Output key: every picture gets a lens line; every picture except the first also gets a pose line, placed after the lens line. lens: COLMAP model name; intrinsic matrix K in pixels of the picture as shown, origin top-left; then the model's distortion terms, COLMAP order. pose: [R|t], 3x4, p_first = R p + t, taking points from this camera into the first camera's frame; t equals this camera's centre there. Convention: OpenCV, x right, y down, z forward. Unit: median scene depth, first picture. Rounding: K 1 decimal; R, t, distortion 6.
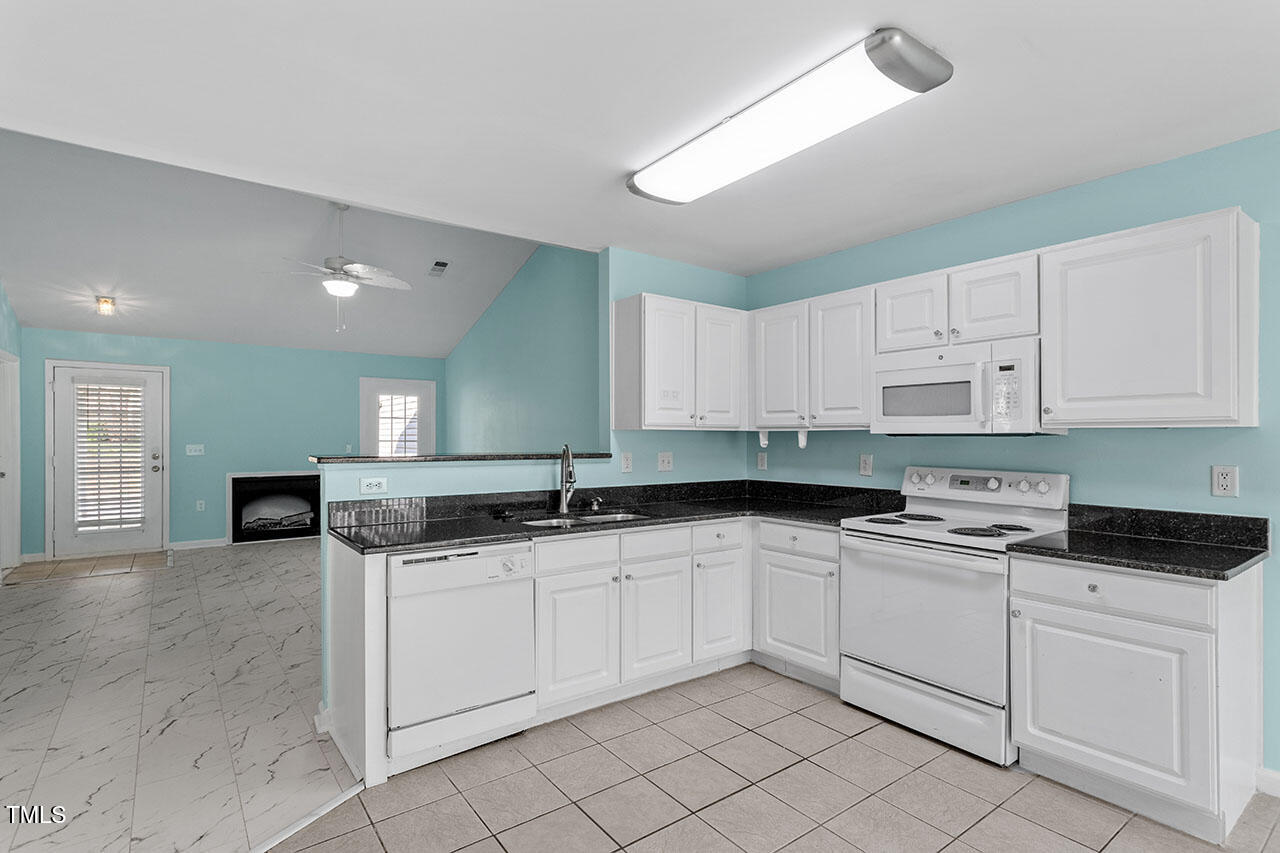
lens RADIAL K [[620.5, 0, 637.0], [0, 620.5, 436.2], [0, 0, 1]] dist [0.004586, -0.000494]
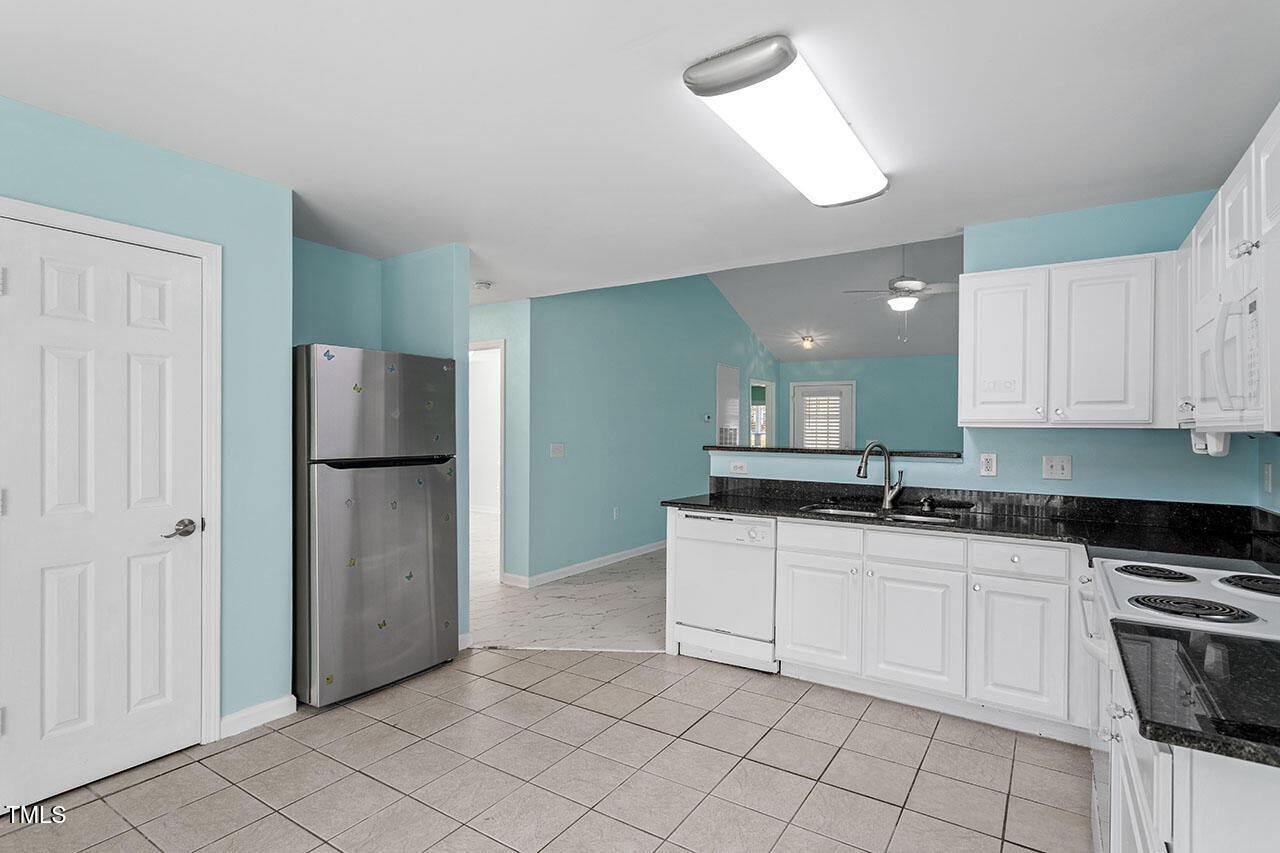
lens RADIAL K [[620.5, 0, 639.9], [0, 620.5, 425.3], [0, 0, 1]] dist [0.004586, -0.000494]
pose [[0.350541, -0.006493, -0.936525, 0.340173], [-0.007290, 0.999927, -0.009662, -0.000556], [0.936519, 0.010214, 0.350468, 0.123763]]
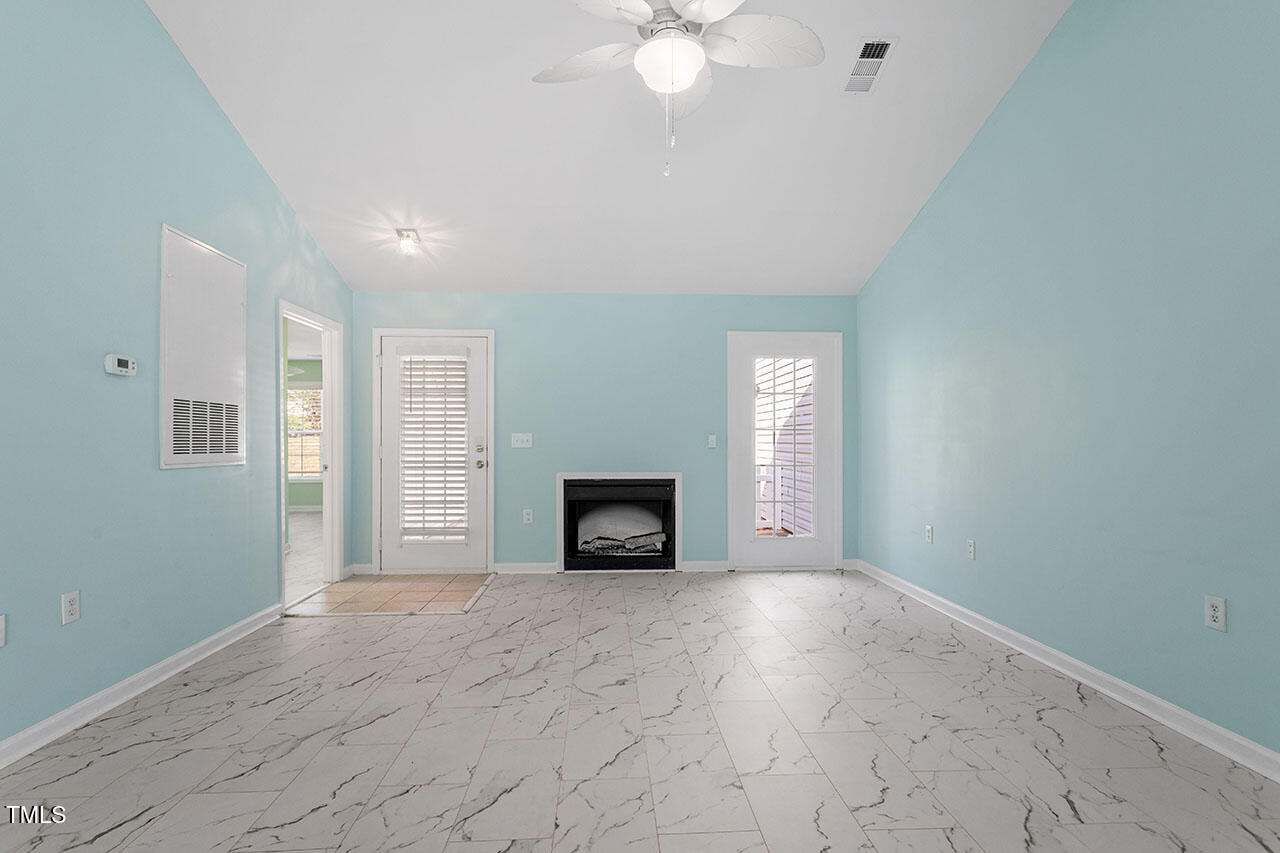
lens RADIAL K [[620.5, 0, 641.4], [0, 620.5, 432.2], [0, 0, 1]] dist [0.004586, -0.000494]
pose [[0.836778, -0.006171, -0.547508, -0.206694], [0.000003, 0.999937, -0.011266, 0.022975], [0.547543, 0.009425, 0.836725, 0.506958]]
